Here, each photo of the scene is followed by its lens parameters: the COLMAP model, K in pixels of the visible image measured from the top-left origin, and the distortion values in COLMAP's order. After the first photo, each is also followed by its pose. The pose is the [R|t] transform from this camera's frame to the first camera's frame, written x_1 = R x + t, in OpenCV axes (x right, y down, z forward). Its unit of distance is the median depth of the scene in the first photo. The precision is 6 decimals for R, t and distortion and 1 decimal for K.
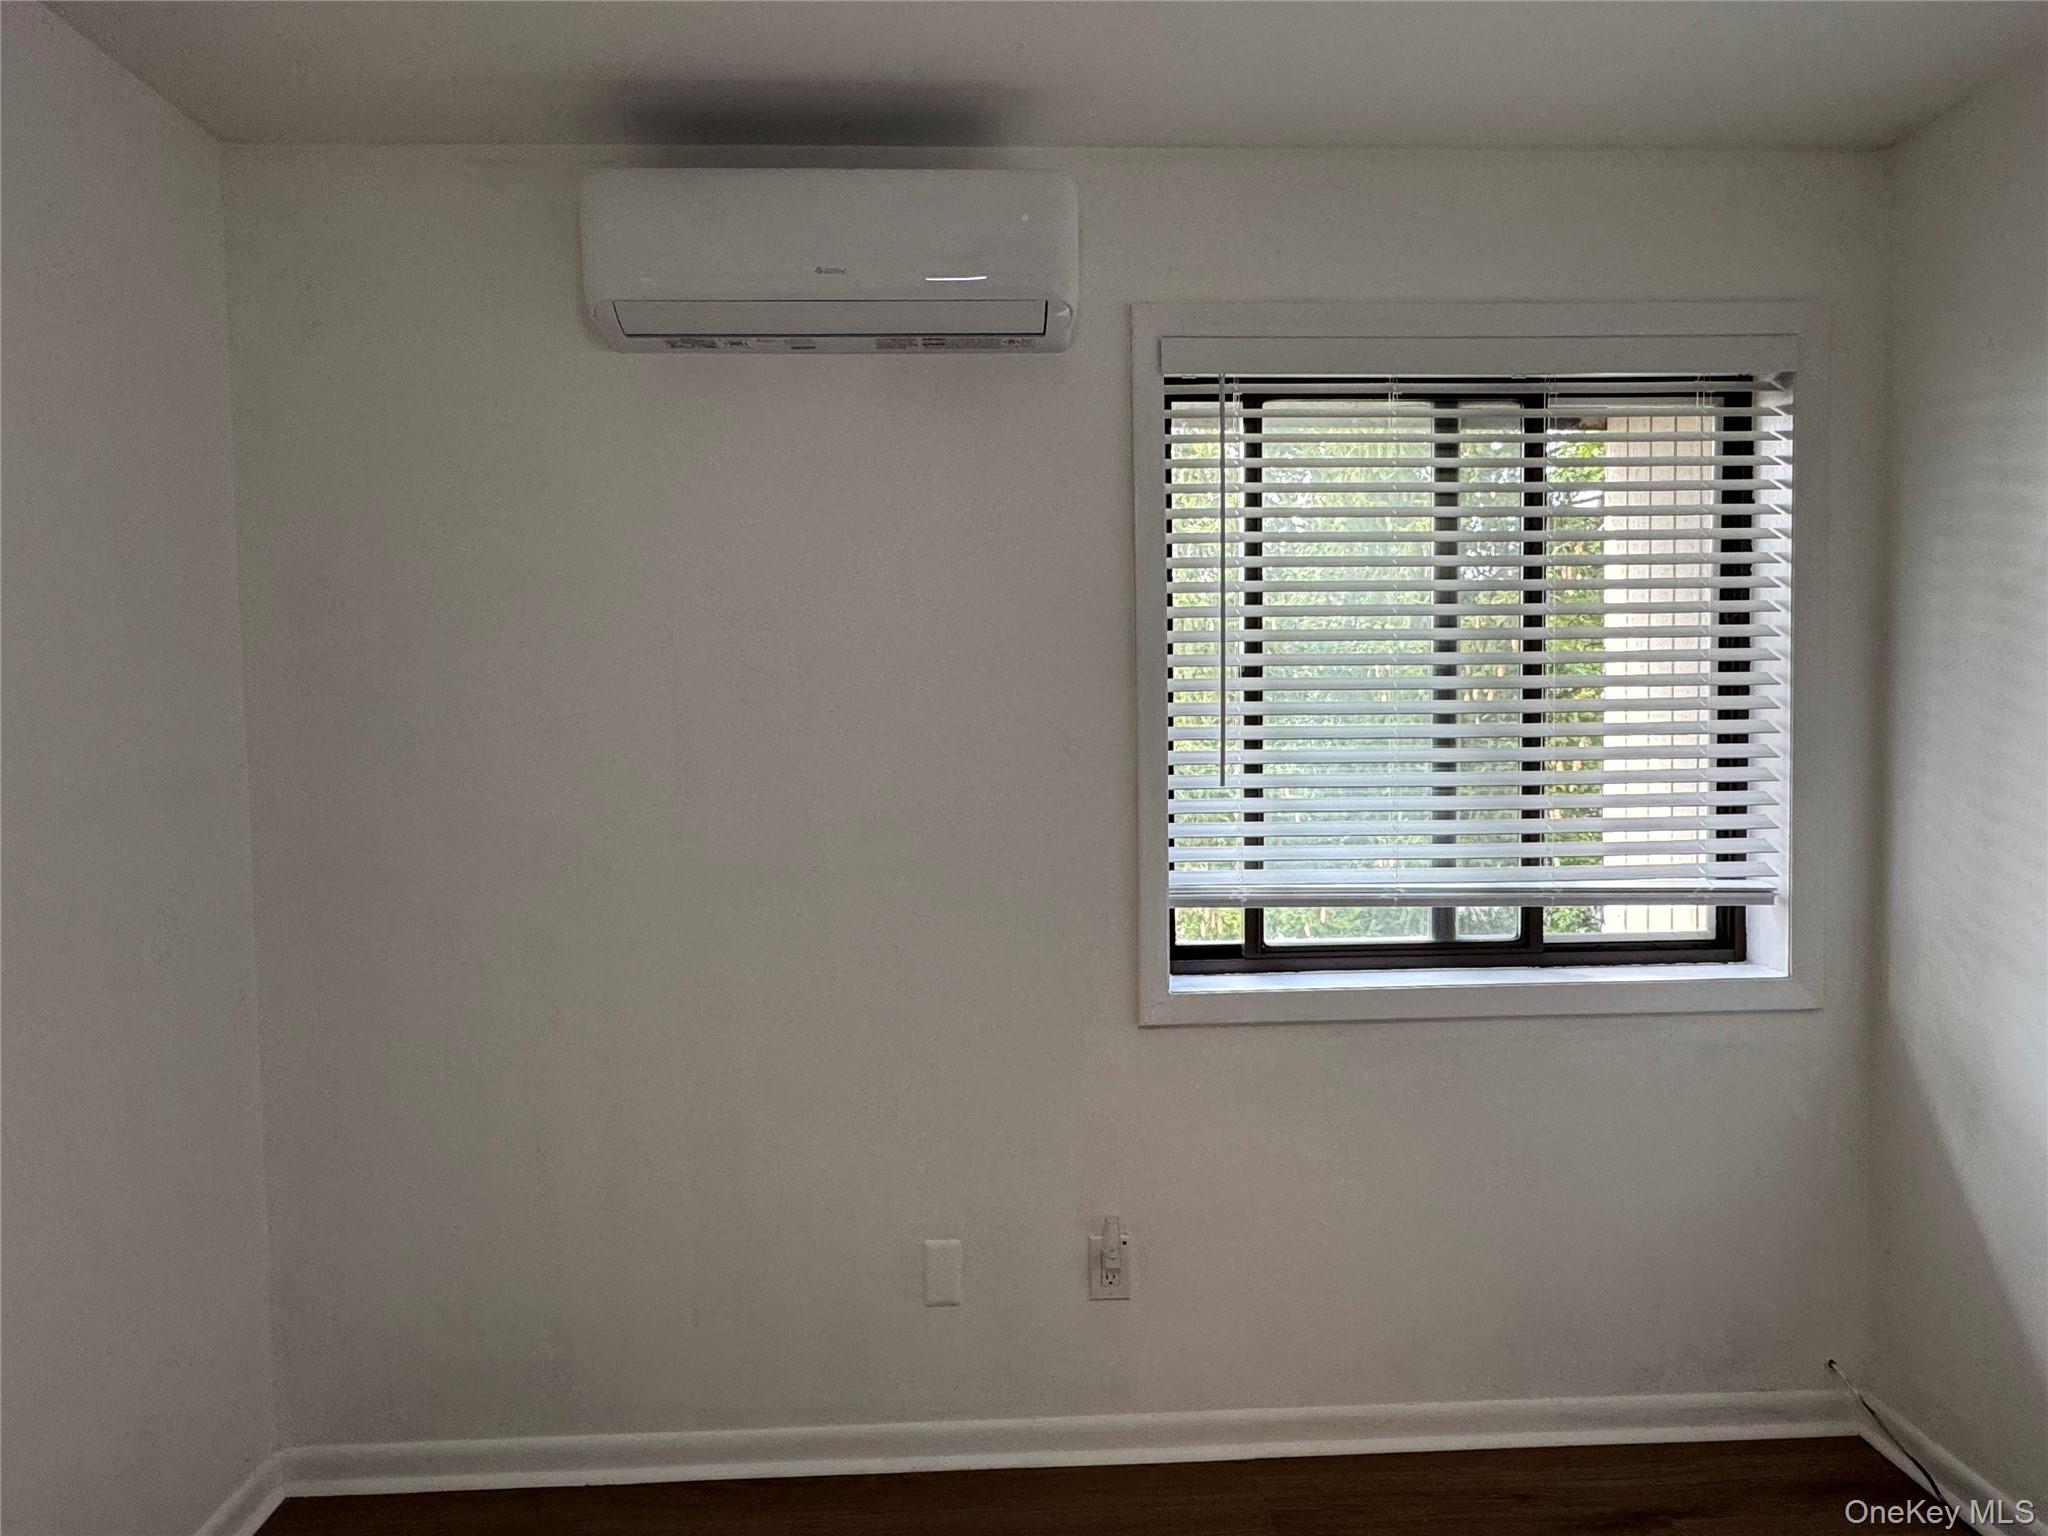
lens RADIAL K [[1138.4, 0, 1039.3], [0, 1138.4, 777.1], [0, 0, 1]] dist [0.001166, -0.001348]
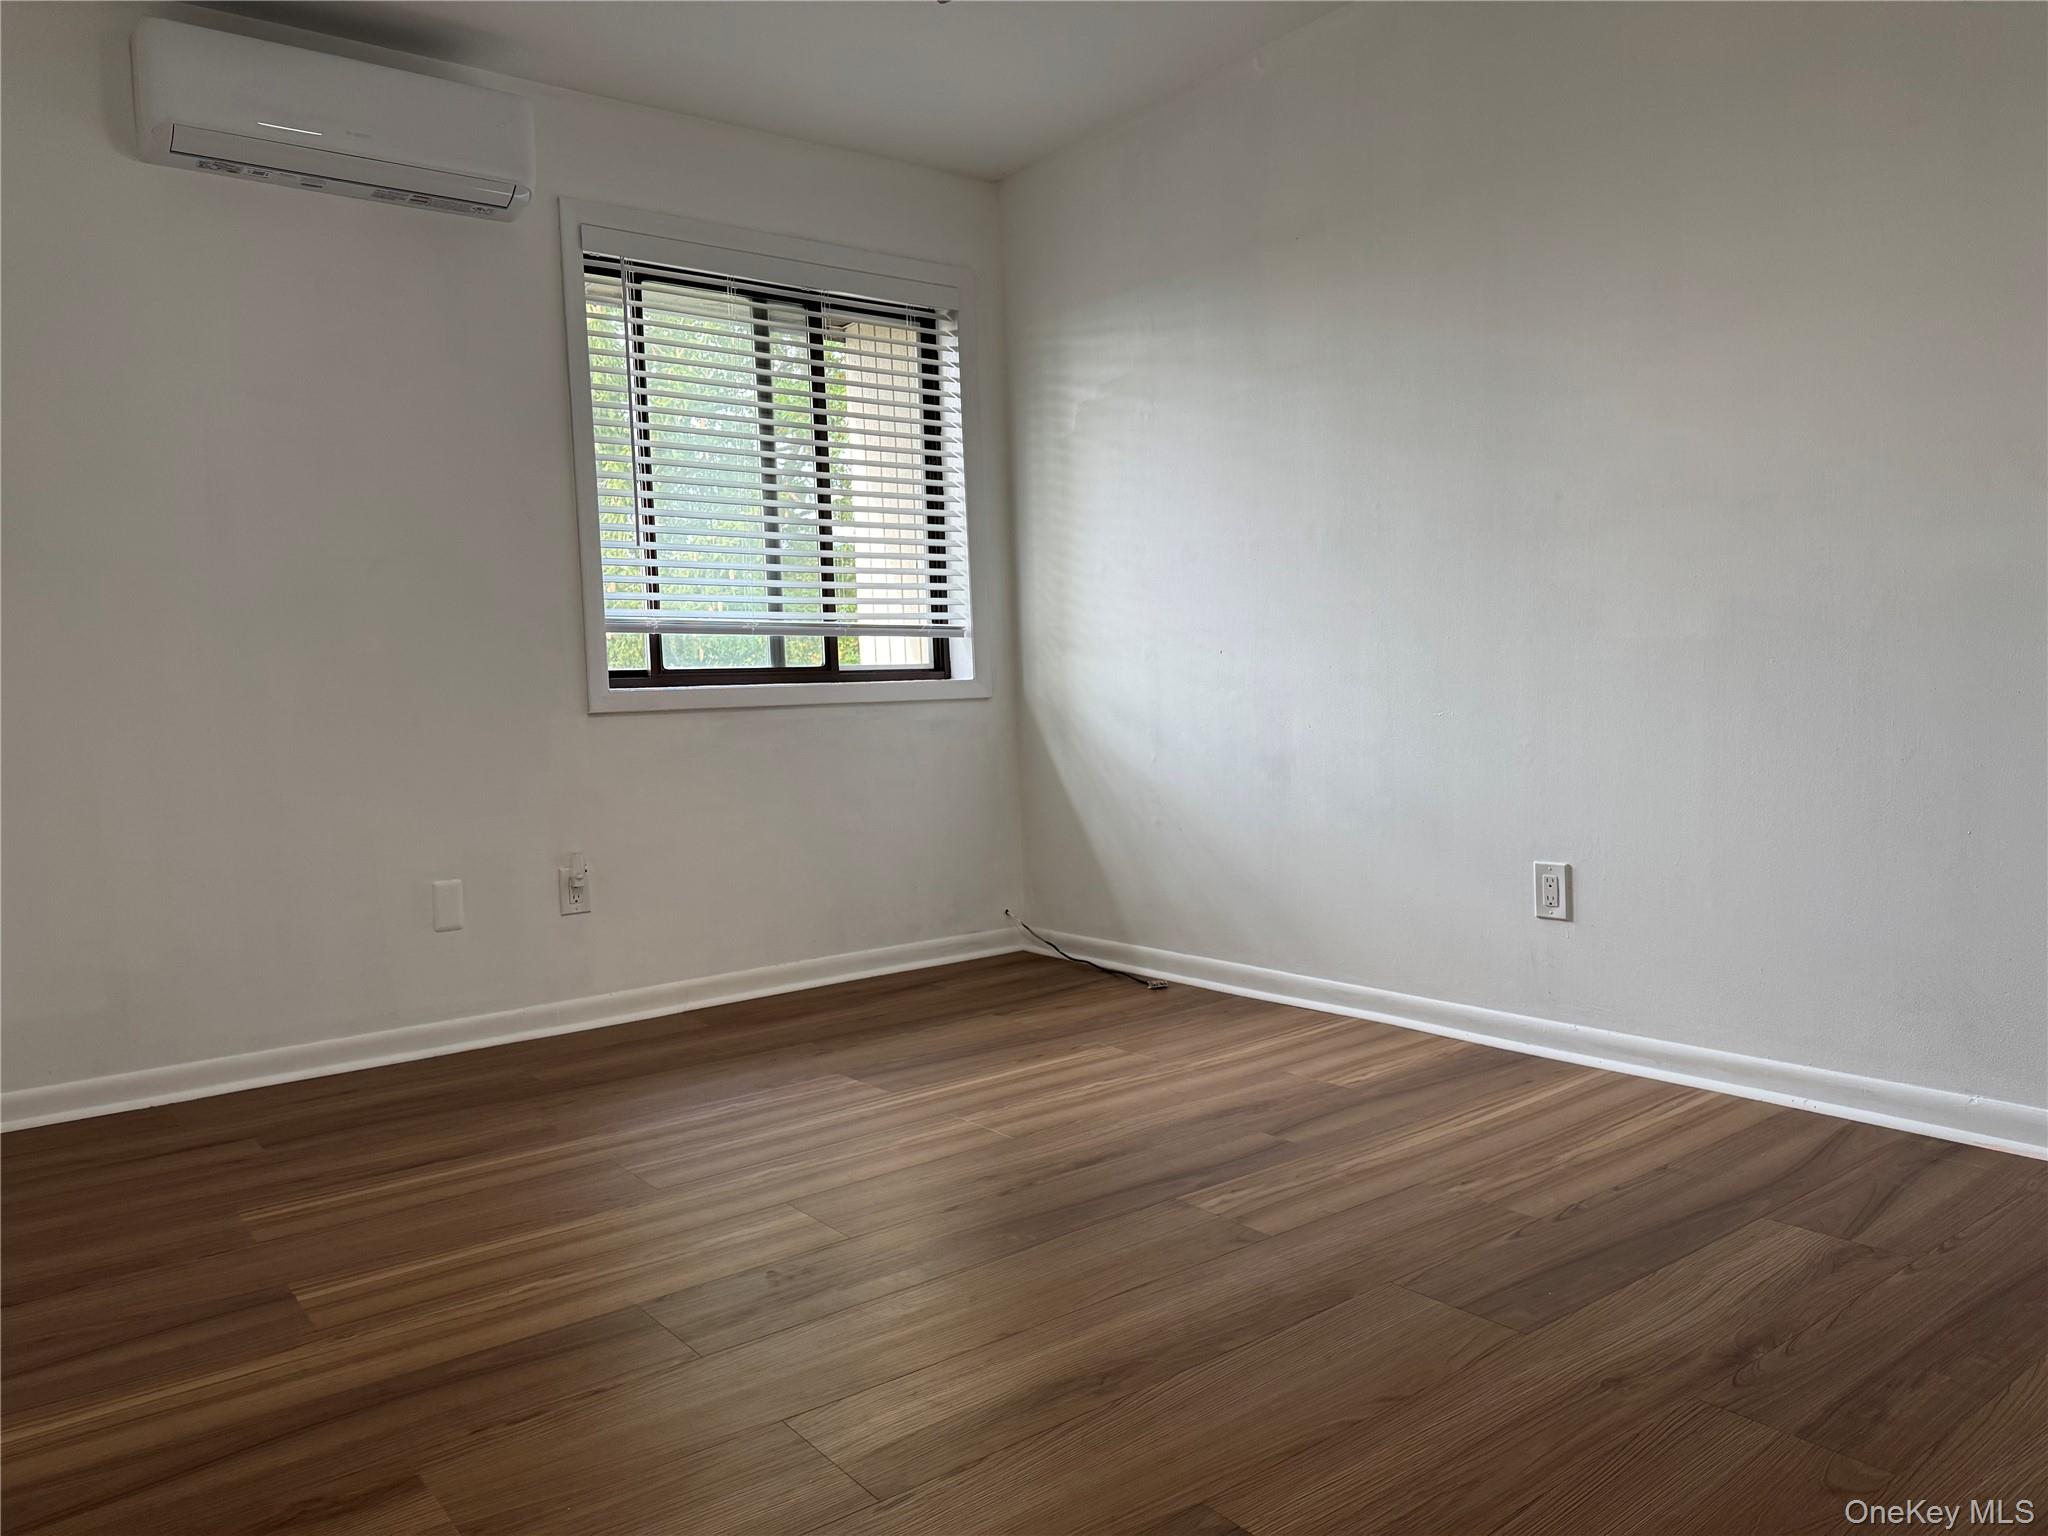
lens RADIAL K [[1443.0, 0, 1021.0], [0, 1443.0, 756.5], [0, 0, 1]] dist [0.022053, -0.028069]
pose [[0.816694, -0.042556, 0.575499, -0.479787], [0.053312, 0.998576, -0.001814, 0.290544], [-0.574603, 0.032163, 0.817800, -0.723955]]
